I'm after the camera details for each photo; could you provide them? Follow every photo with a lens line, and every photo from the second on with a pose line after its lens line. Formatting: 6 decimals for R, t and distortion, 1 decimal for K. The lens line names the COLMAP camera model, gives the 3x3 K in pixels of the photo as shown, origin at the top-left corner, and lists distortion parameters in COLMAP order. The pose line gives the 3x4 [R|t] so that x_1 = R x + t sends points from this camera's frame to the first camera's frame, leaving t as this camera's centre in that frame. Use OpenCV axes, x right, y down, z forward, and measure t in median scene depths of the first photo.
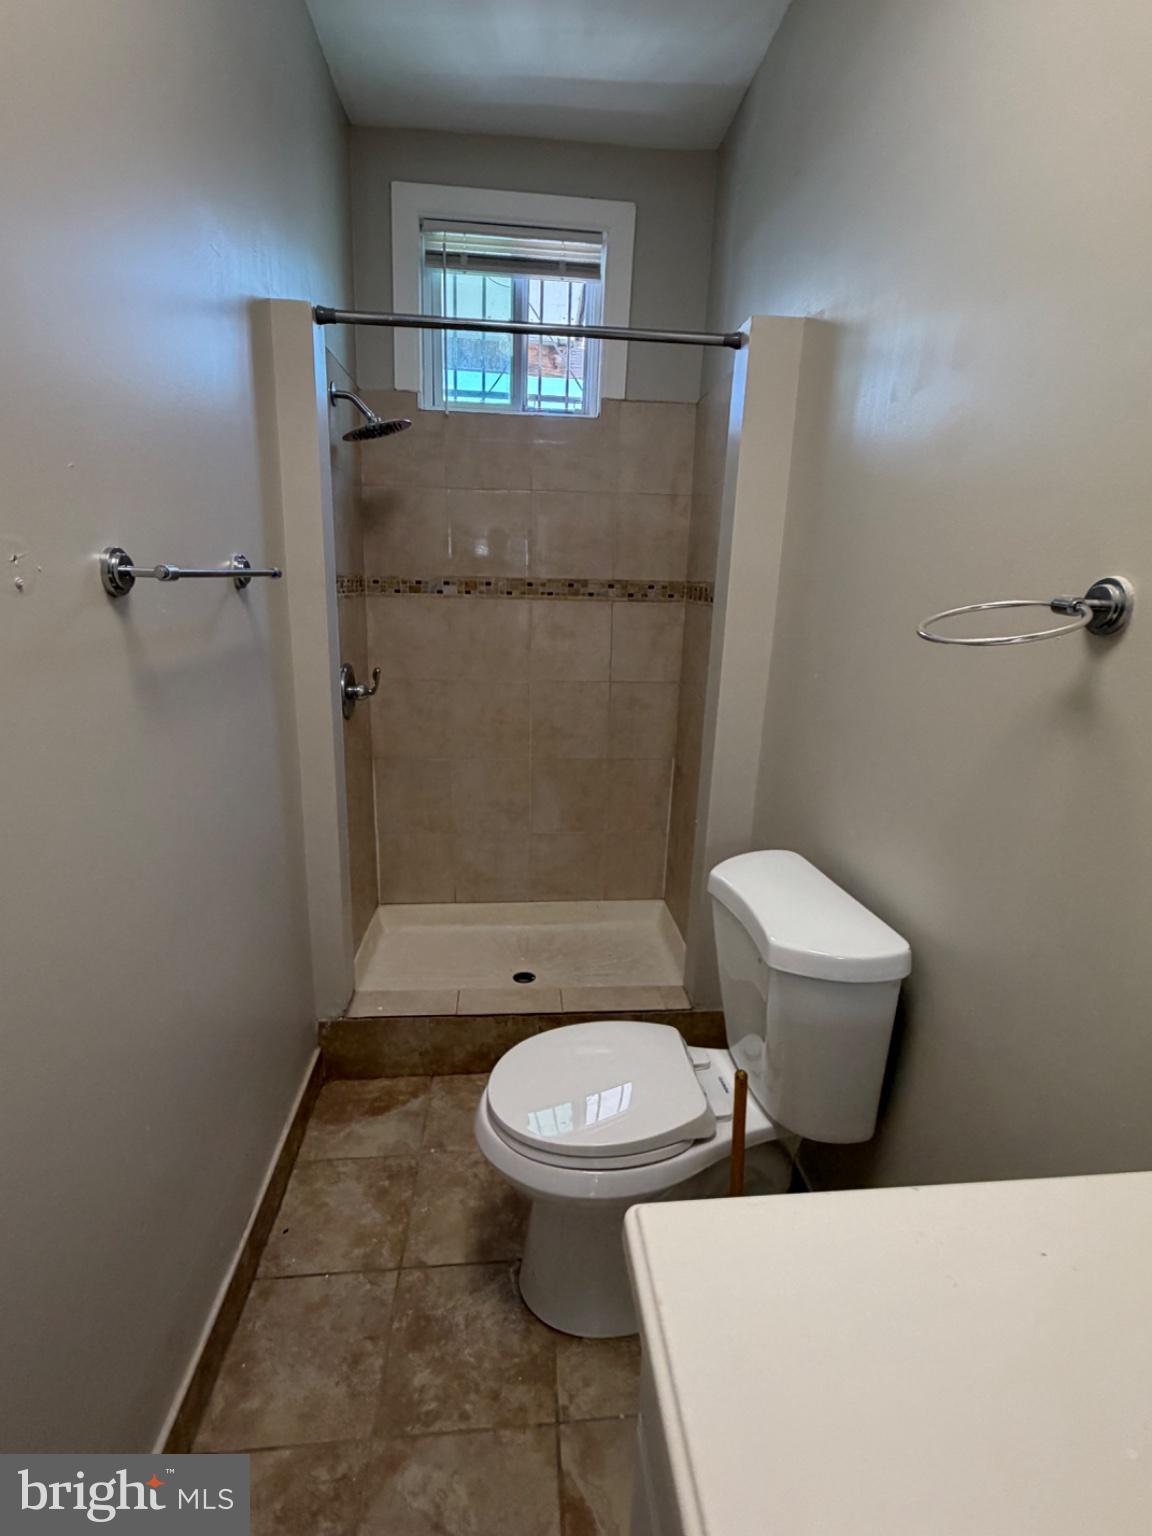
lens RADIAL K [[713.8, 0, 572.9], [0, 713.8, 766.6], [0, 0, 1]] dist [-0.012002, -0.000596]
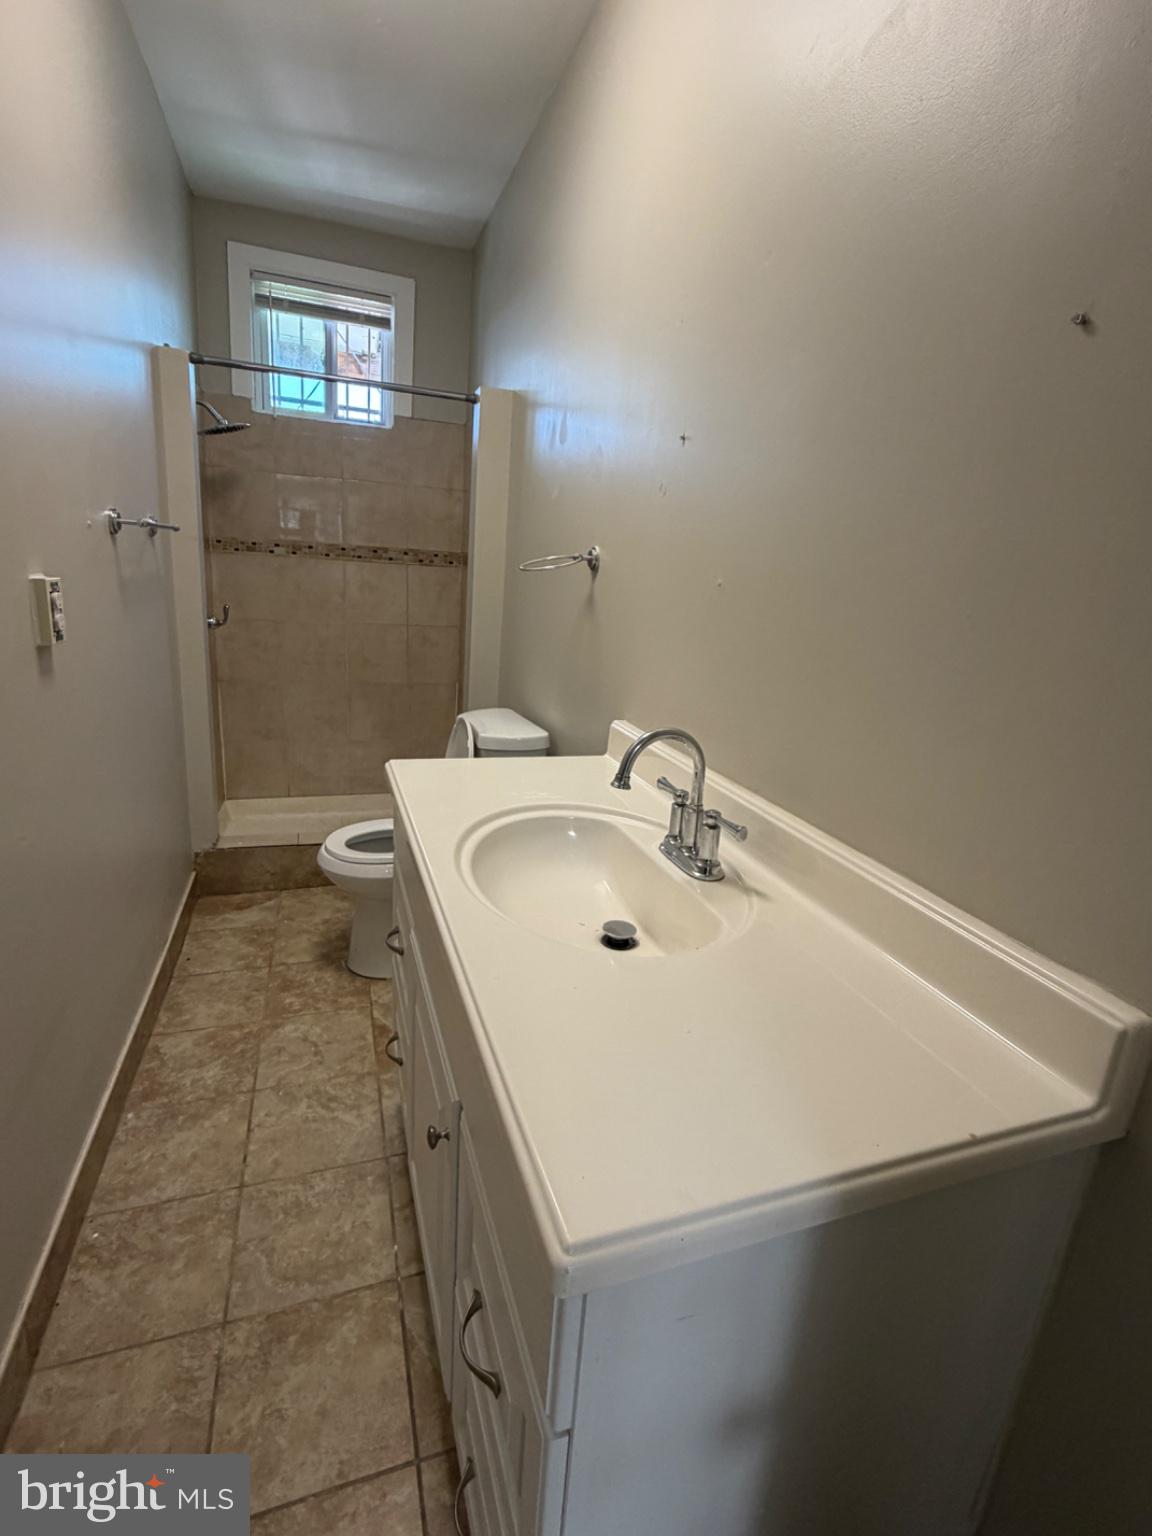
lens RADIAL K [[713.8, 0, 579.4], [0, 713.8, 766.1], [0, 0, 1]] dist [-0.012002, -0.000596]
pose [[0.968335, -0.025781, 0.248319, 0.032709], [0.020322, 0.999493, 0.024521, 0.157276], [-0.248826, -0.018699, 0.968368, -0.507840]]
